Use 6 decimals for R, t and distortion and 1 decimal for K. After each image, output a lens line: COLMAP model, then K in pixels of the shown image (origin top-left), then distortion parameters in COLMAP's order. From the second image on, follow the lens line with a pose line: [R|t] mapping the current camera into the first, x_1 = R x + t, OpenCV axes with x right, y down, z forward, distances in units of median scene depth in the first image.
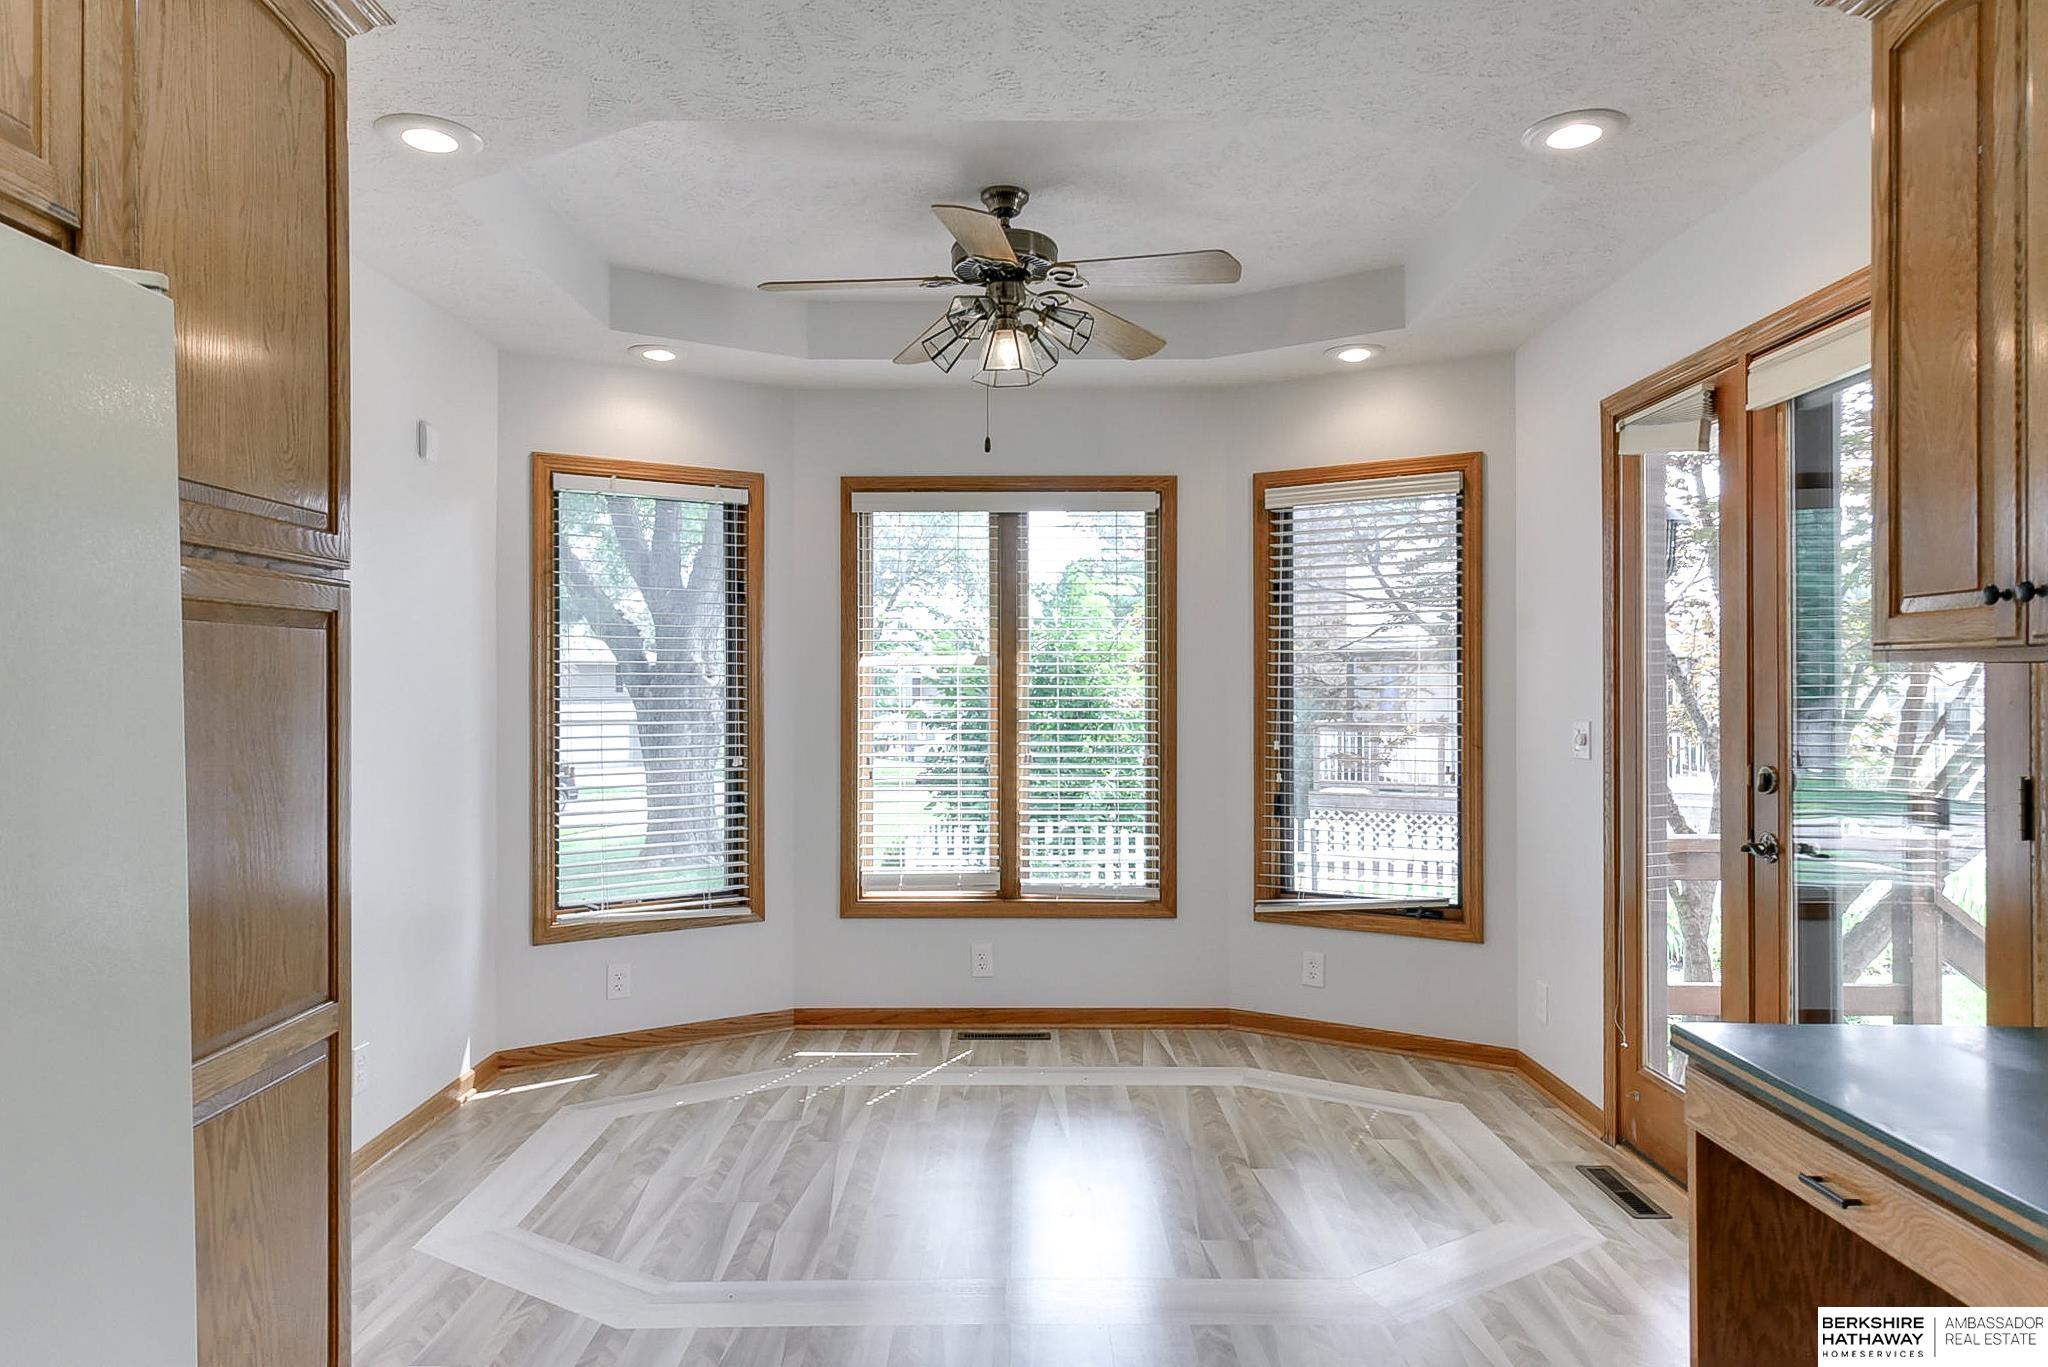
lens RADIAL K [[1248.4, 0, 1029.7], [0, 1248.4, 694.8], [0, 0, 1]] dist [-0.001255, 0.005307]
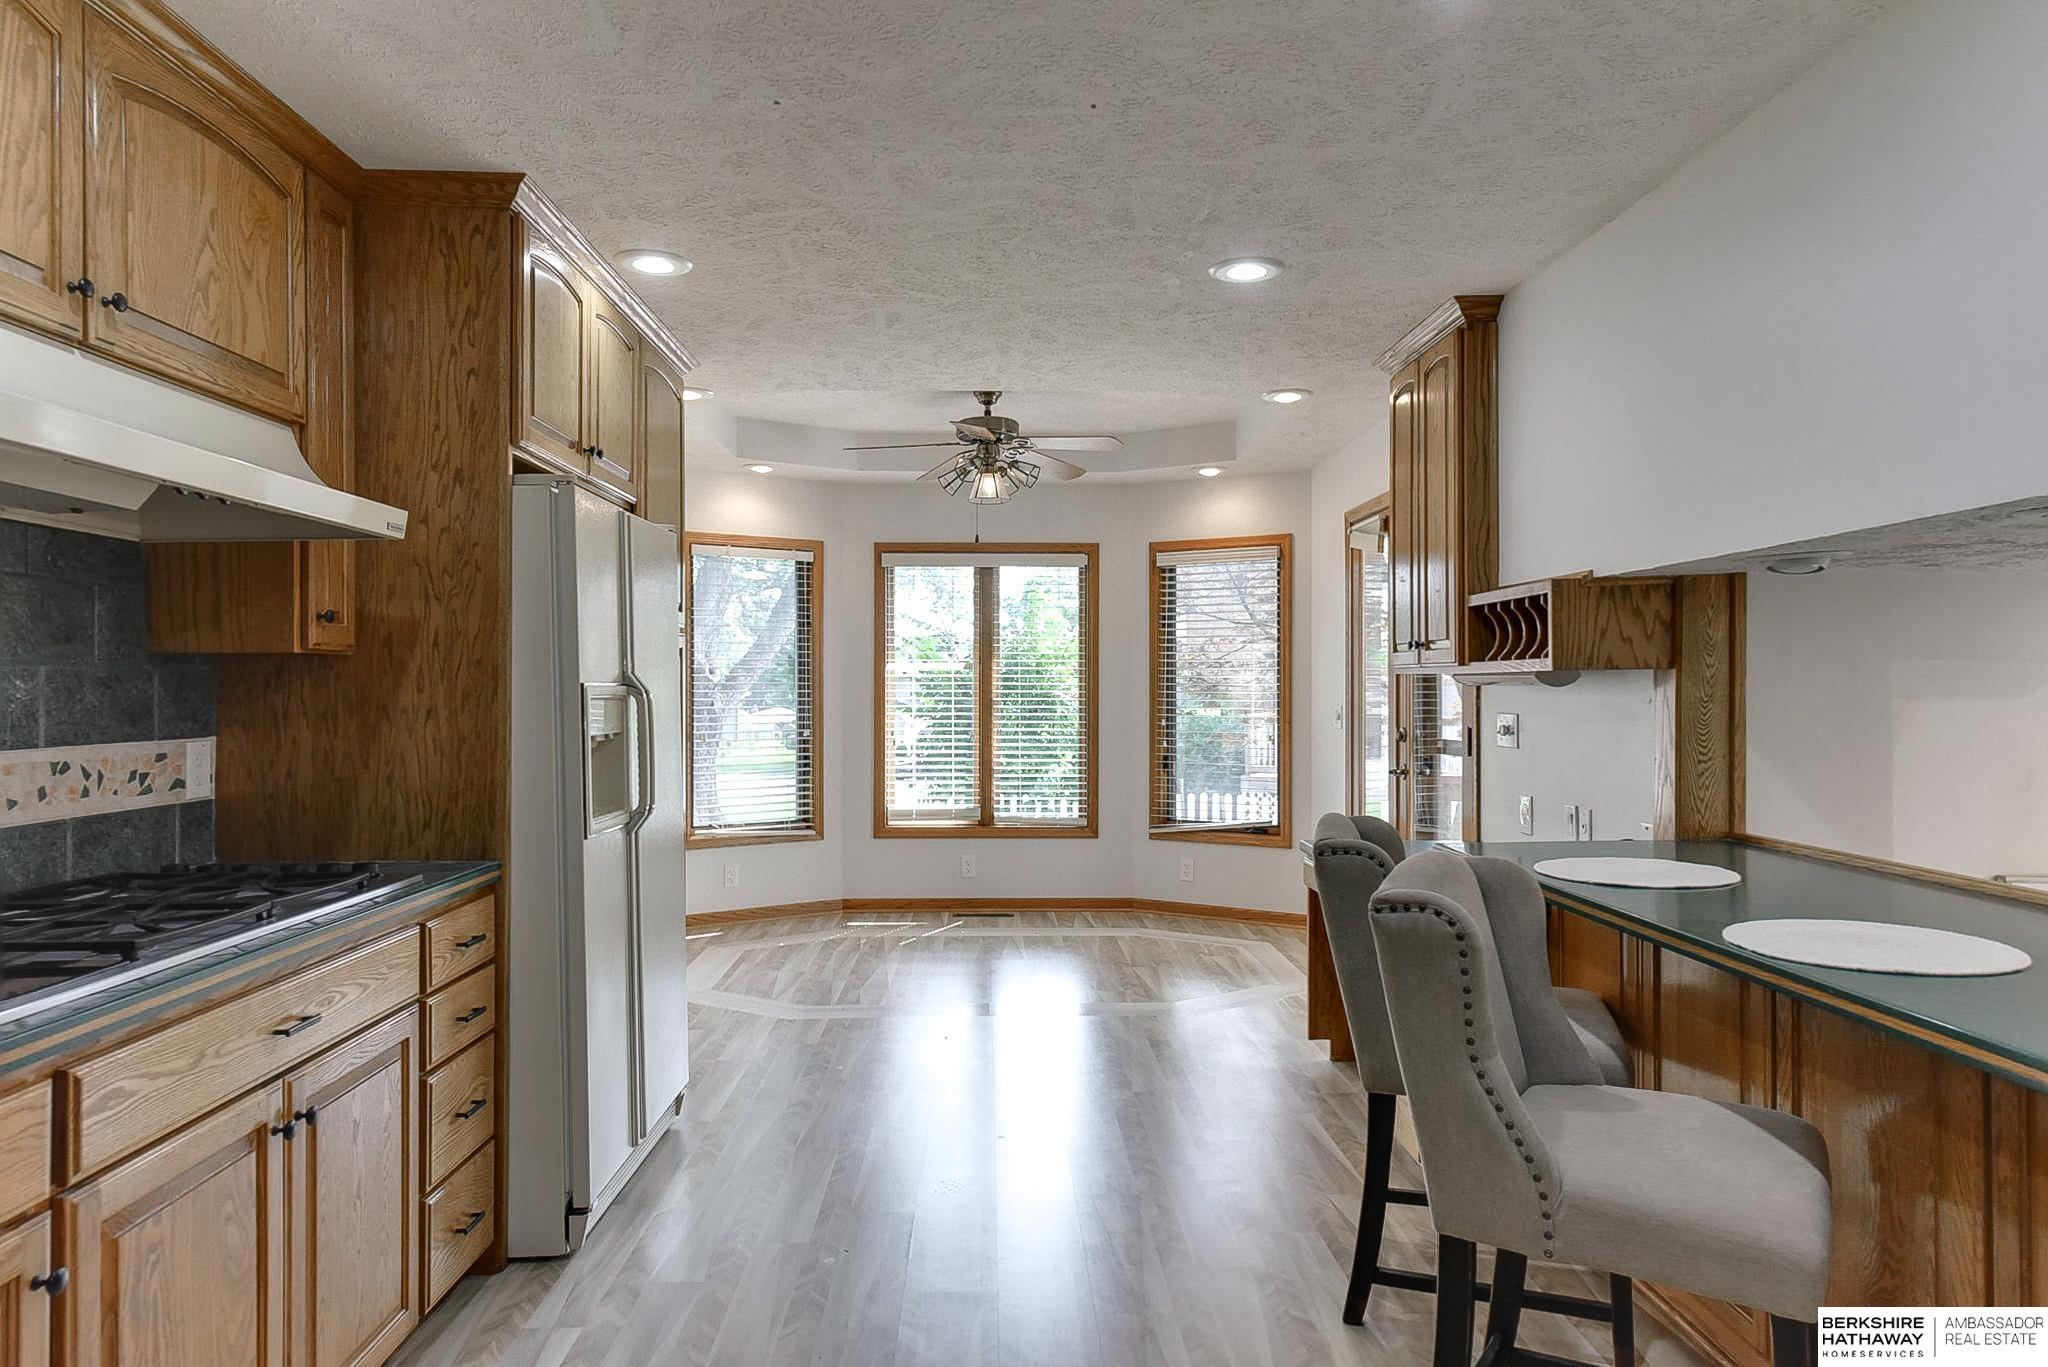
lens RADIAL K [[1248.4, 0, 1026.2], [0, 1248.4, 678.4], [0, 0, 1]] dist [-0.001255, 0.005307]
pose [[0.999697, 0.001916, 0.024541, -0.006287], [-0.001637, 0.999934, -0.011361, 0.004109], [-0.024561, 0.011318, 0.999634, -0.507914]]
